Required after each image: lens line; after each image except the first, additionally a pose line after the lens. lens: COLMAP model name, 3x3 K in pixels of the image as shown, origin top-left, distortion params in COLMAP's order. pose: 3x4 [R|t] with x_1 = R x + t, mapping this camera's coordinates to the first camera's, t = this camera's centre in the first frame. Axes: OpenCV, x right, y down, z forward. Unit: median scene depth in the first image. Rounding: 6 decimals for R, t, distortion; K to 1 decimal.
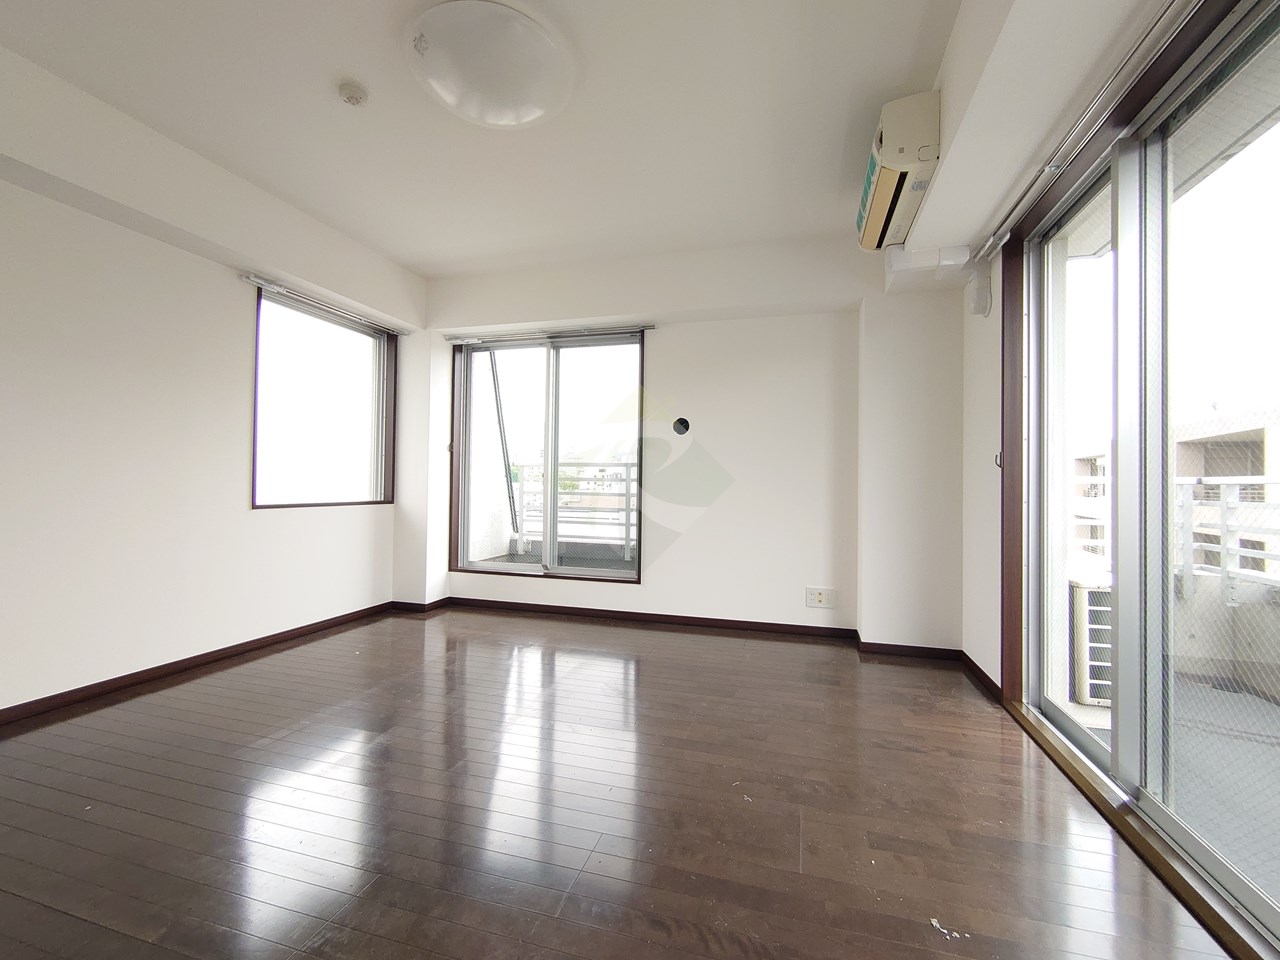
lens RADIAL K [[553.9, 0, 642.9], [0, 553.9, 476.9], [0, 0, 1]] dist [-0.000528, 0.000041]
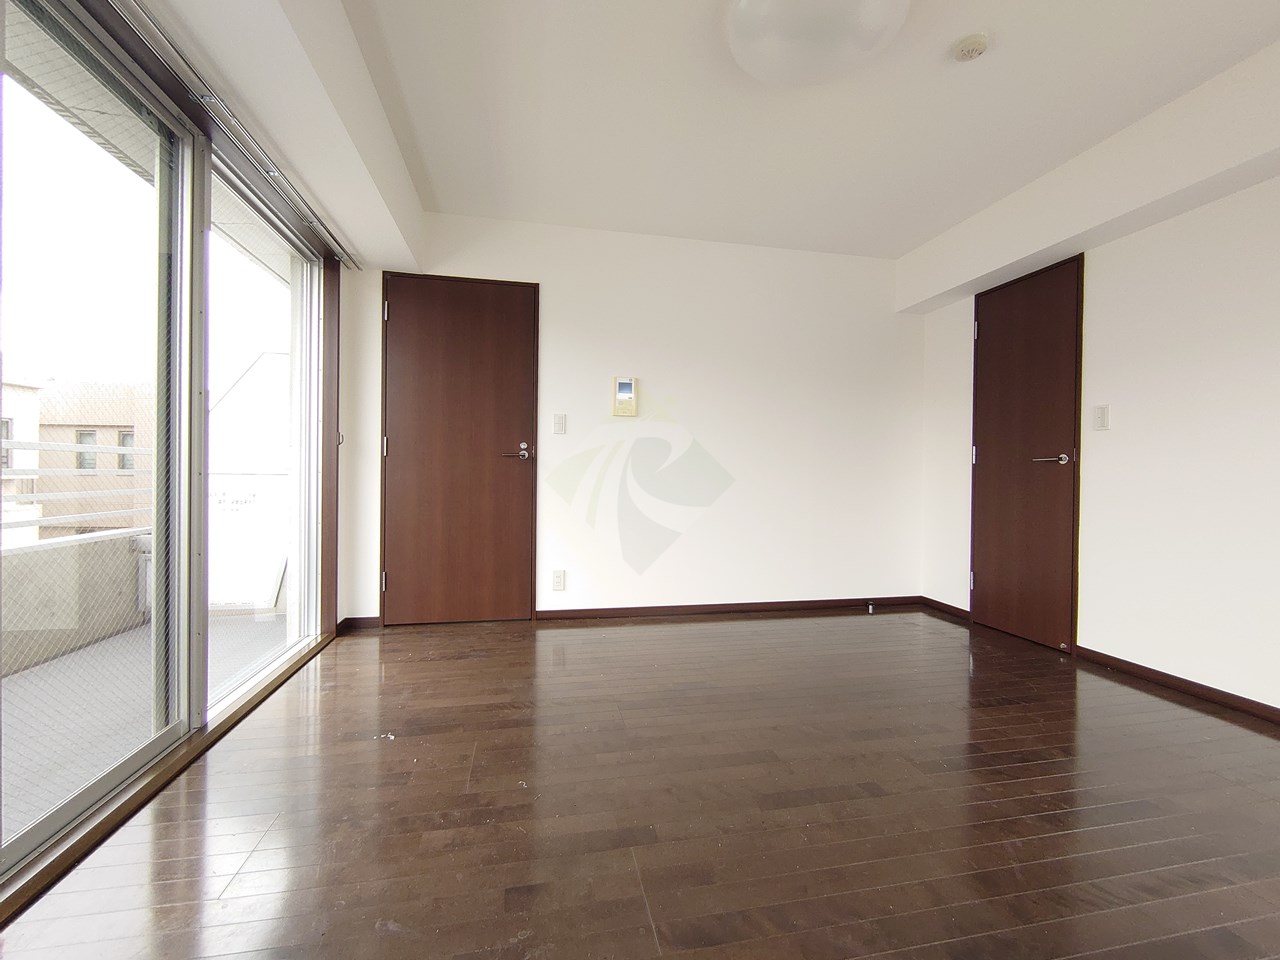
lens RADIAL K [[553.9, 0, 642.9], [0, 553.9, 476.9], [0, 0, 1]] dist [-0.000528, 0.000041]
pose [[-0.888168, -0.022260, -0.458979, 0.199920], [-0.020718, 0.999750, -0.008397, 0.024243], [0.459051, 0.002051, -0.888408, 0.852885]]
